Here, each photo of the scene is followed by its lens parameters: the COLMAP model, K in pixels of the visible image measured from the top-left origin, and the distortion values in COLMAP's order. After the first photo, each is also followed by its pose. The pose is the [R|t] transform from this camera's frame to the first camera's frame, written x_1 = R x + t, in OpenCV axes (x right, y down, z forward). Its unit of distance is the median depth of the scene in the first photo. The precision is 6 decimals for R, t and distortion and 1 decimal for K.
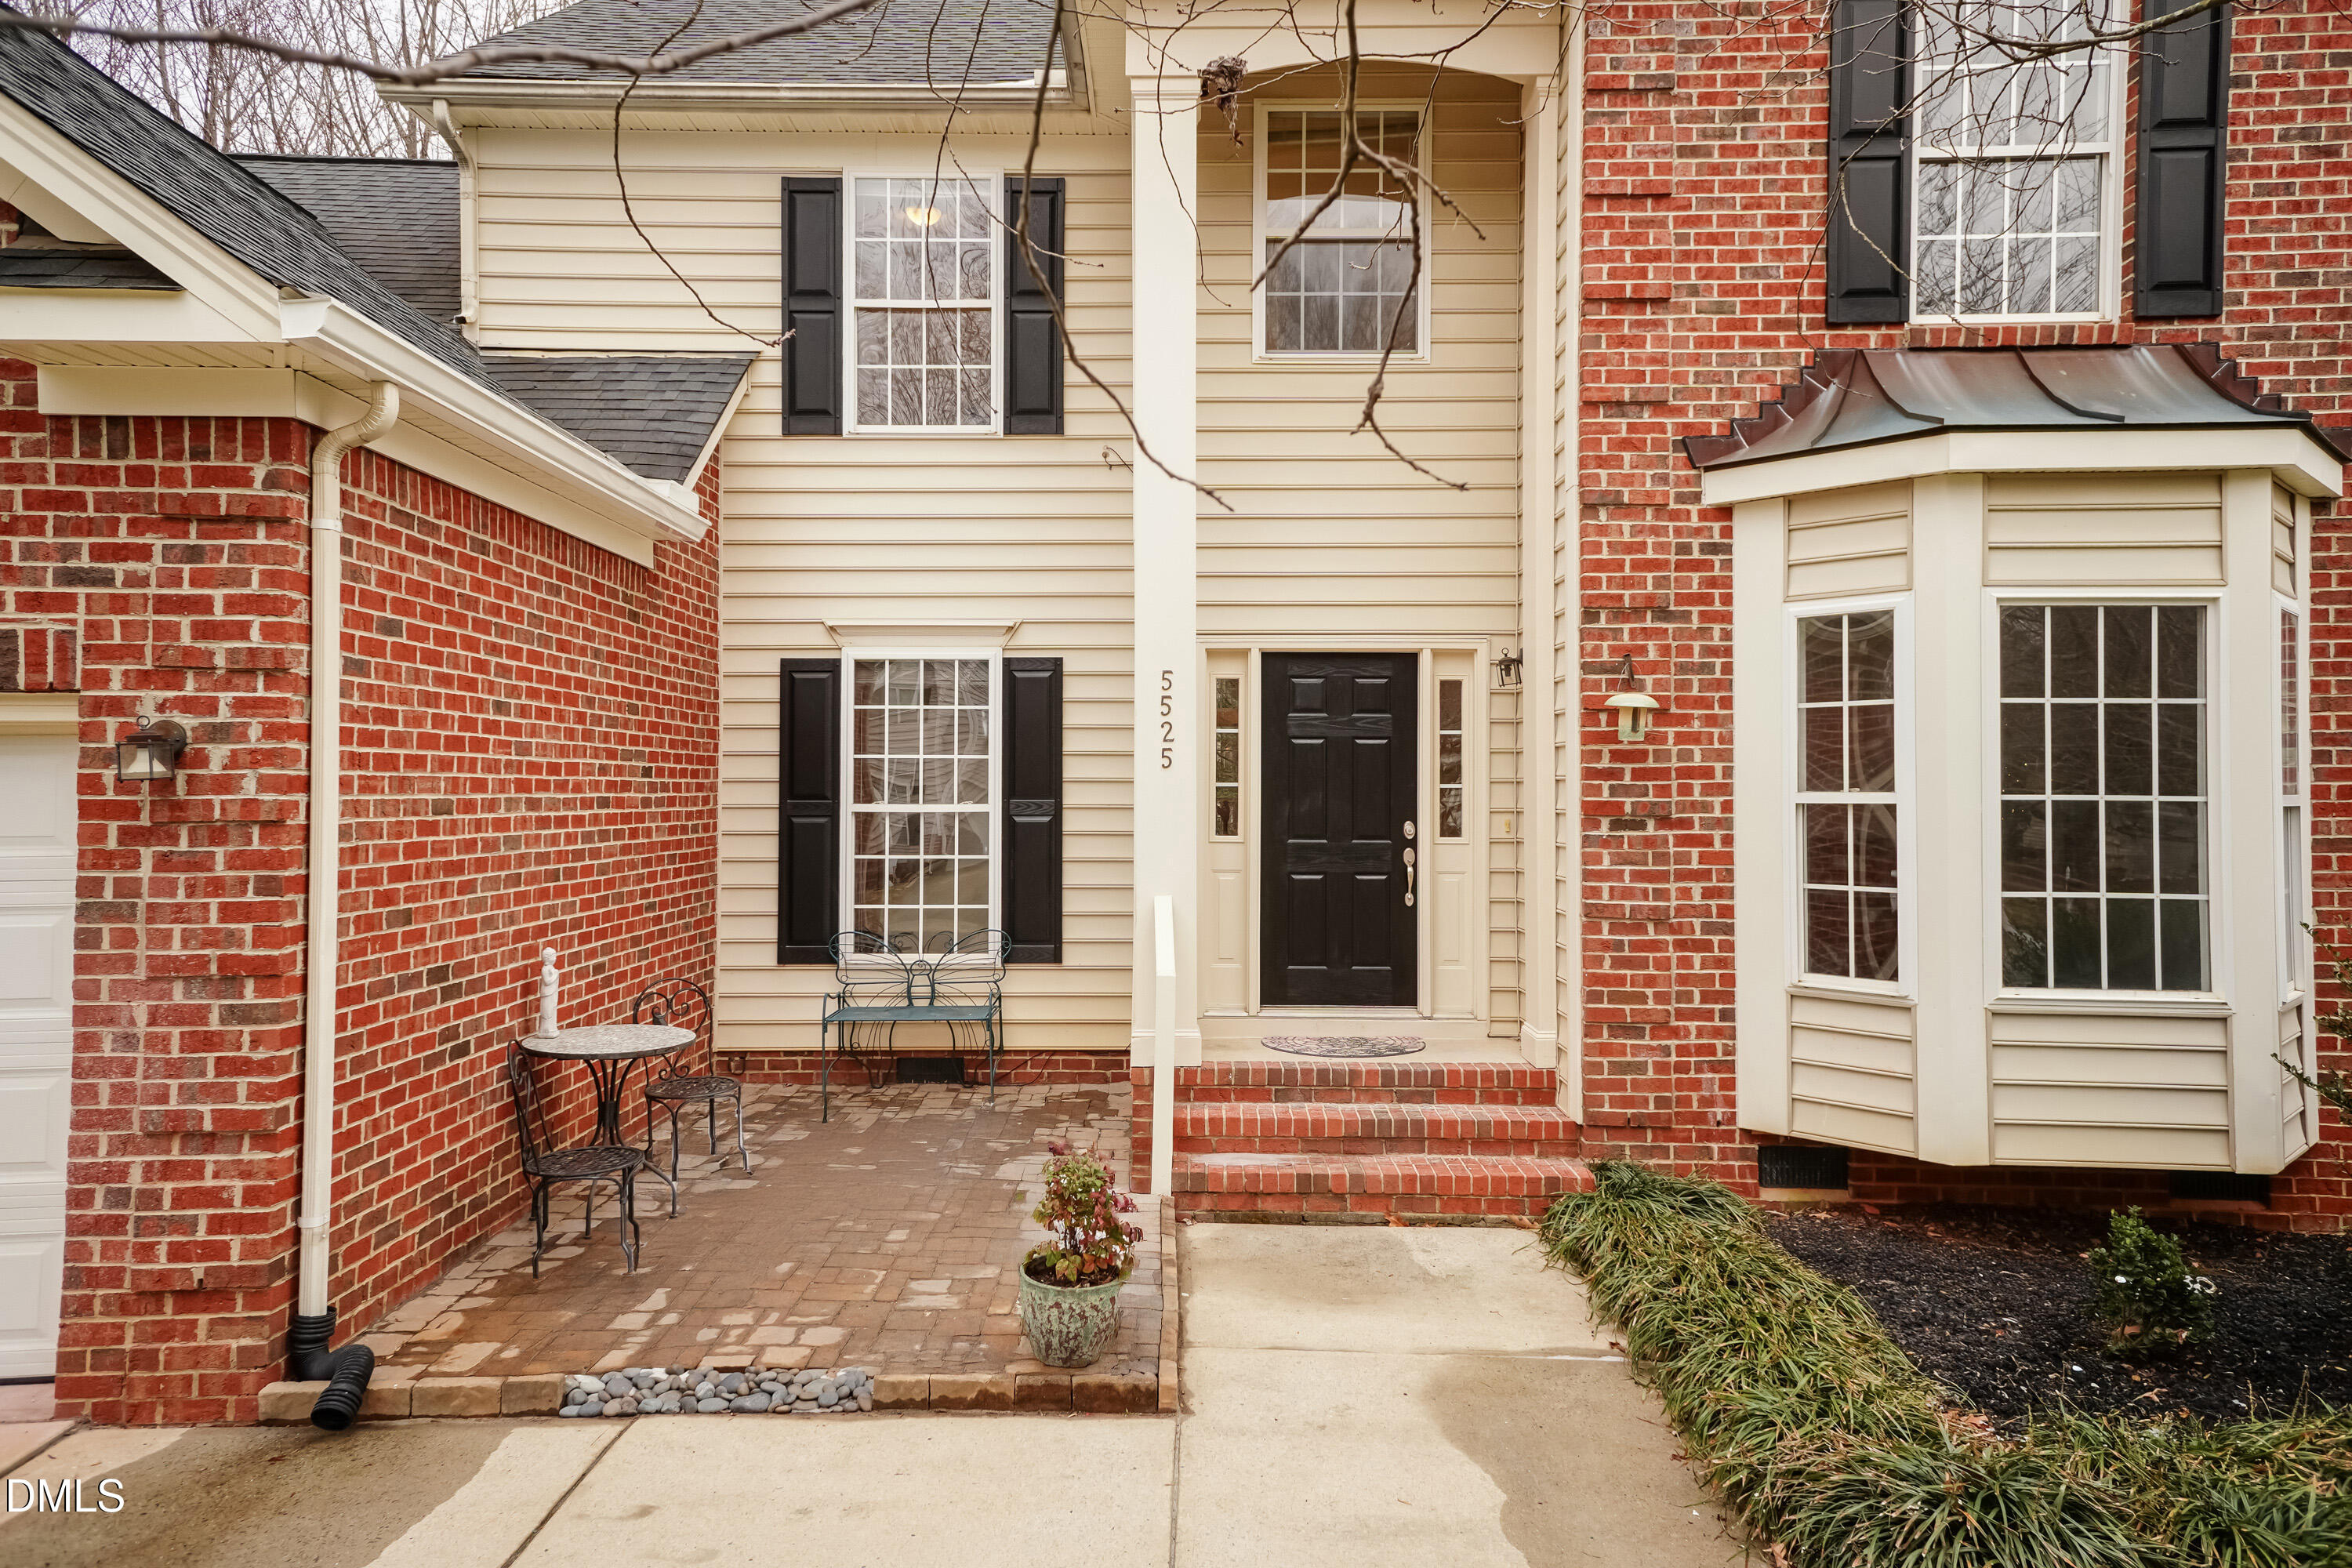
lens RADIAL K [[1632.3, 0, 1122.2], [0, 1632.3, 786.3], [0, 0, 1]] dist [0.036721, -0.004623]
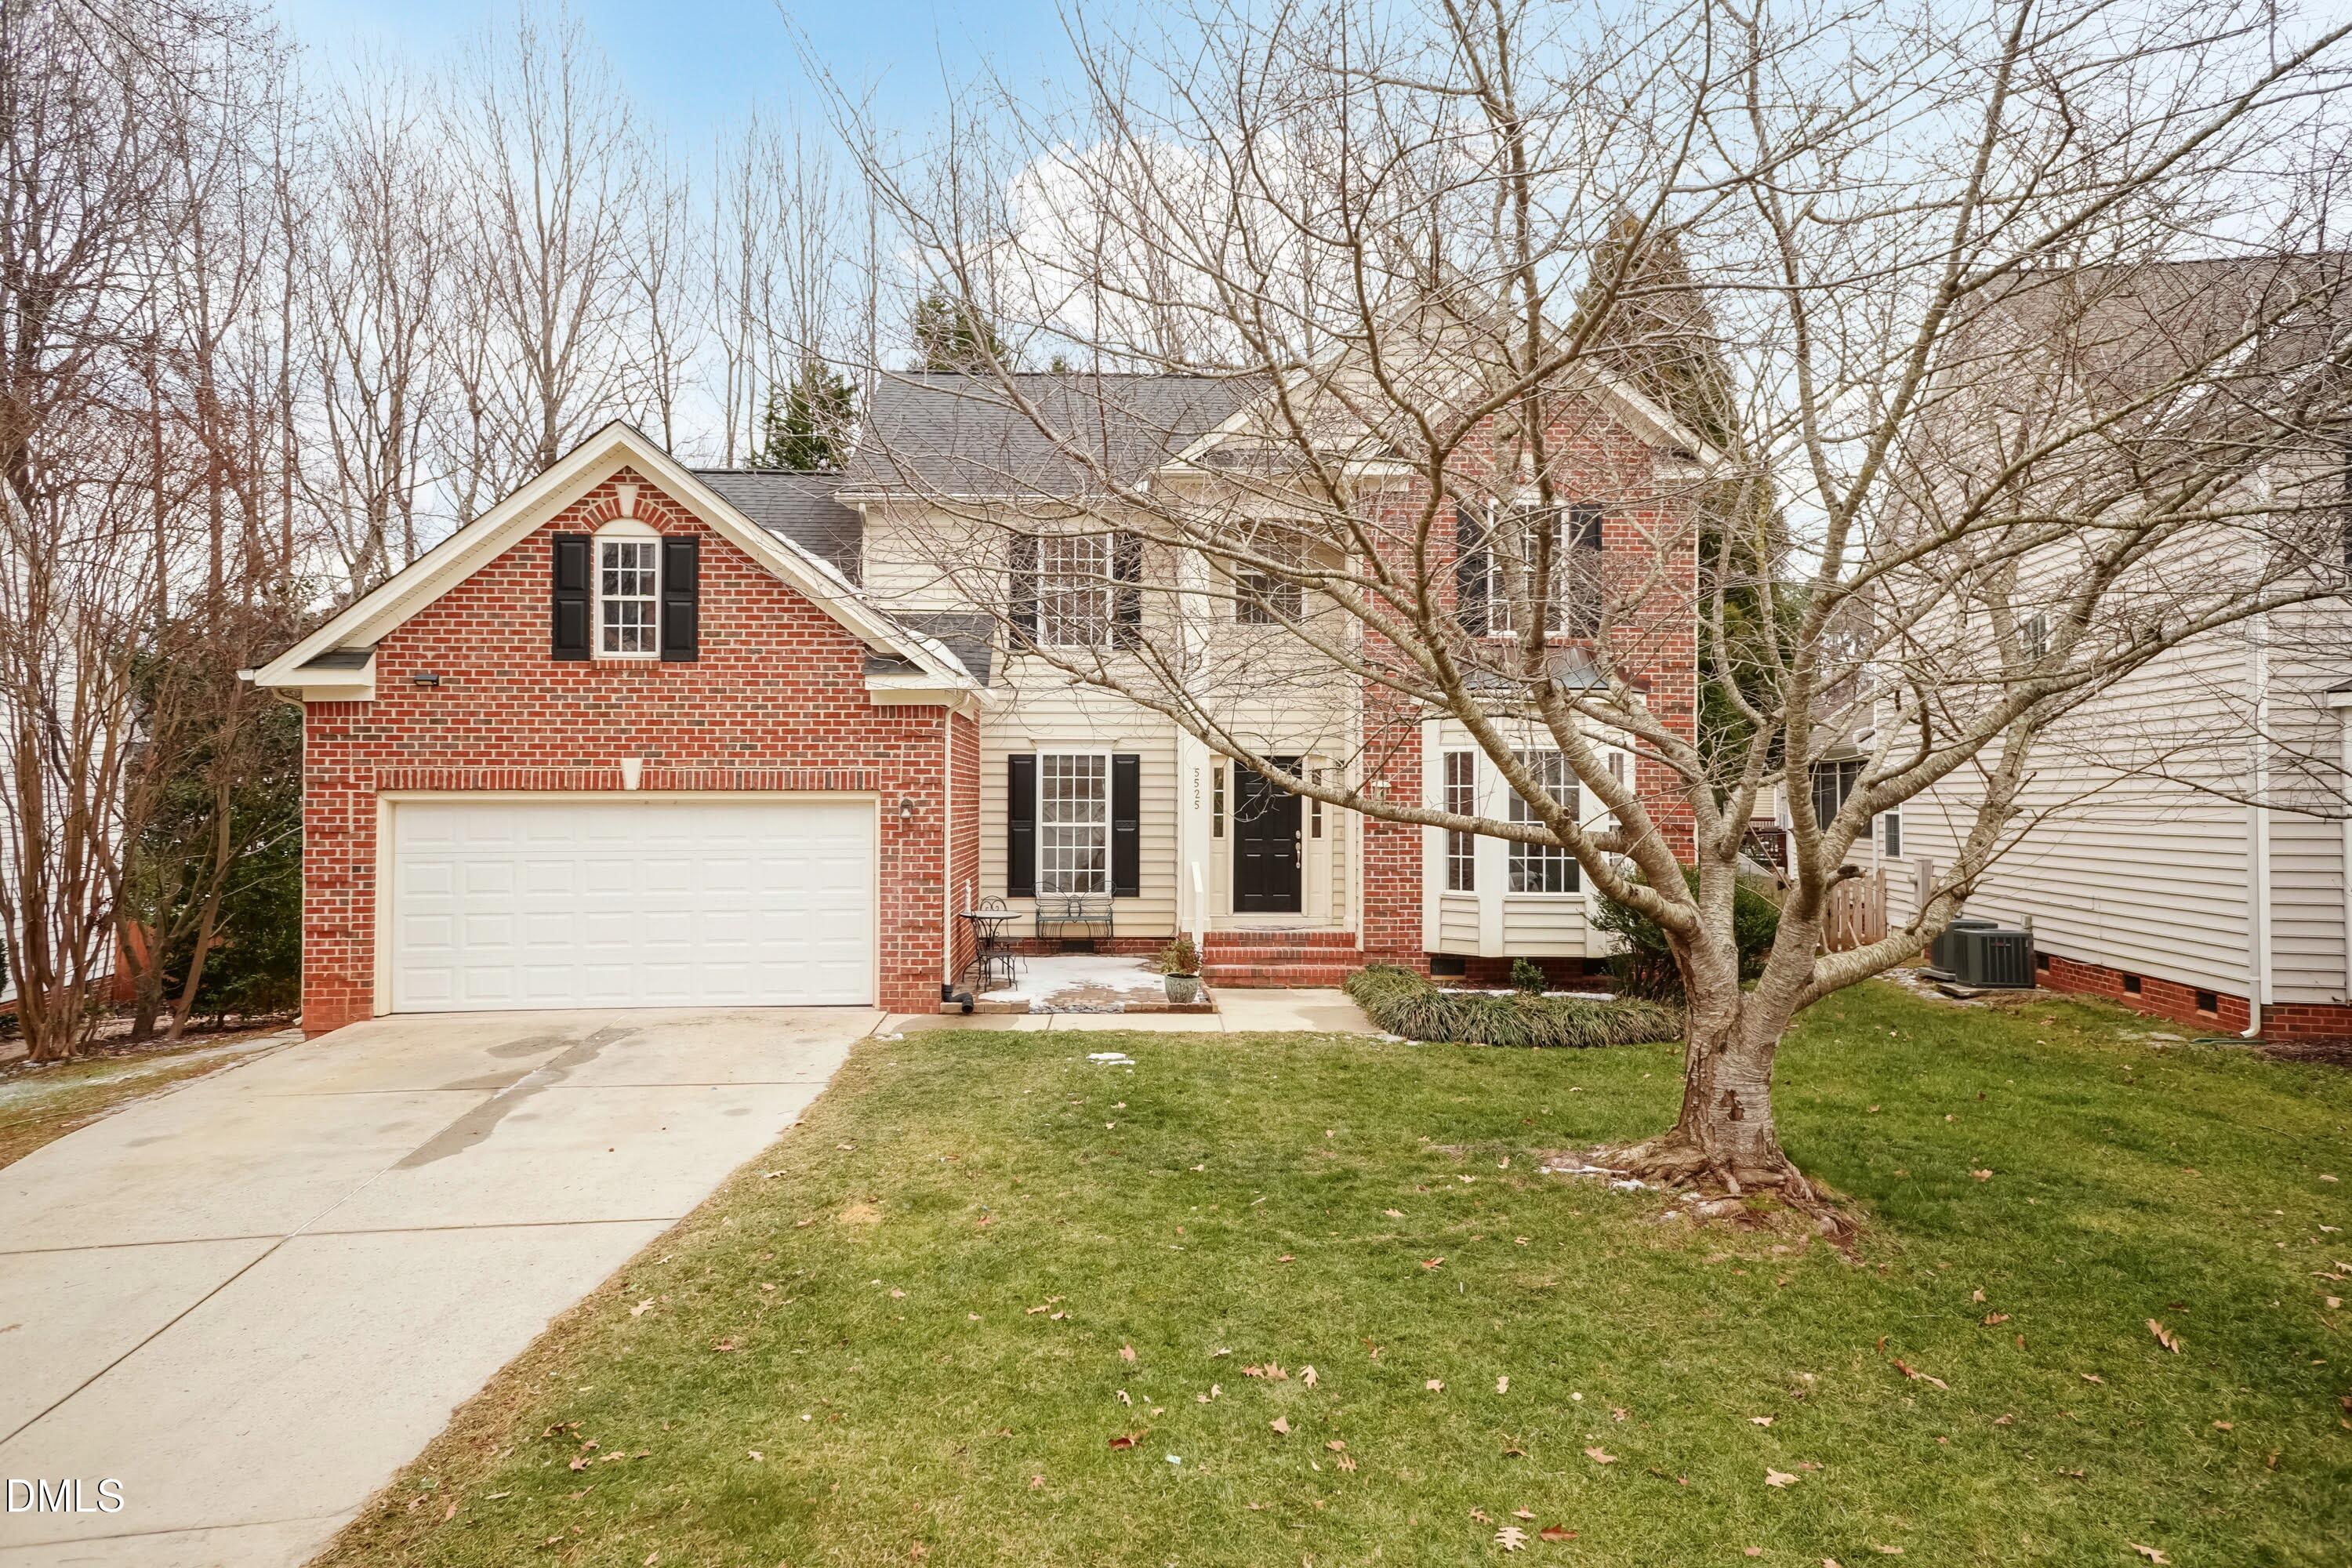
lens RADIAL K [[1632.3, 0, 1176.6], [0, 1632.3, 783.2], [0, 0, 1]] dist [0.036721, -0.004623]
pose [[0.997178, 0.003587, 0.074983, -0.172496], [-0.003033, 0.999967, -0.007501, -0.029053], [-0.075008, 0.007253, 0.997157, -1.318086]]
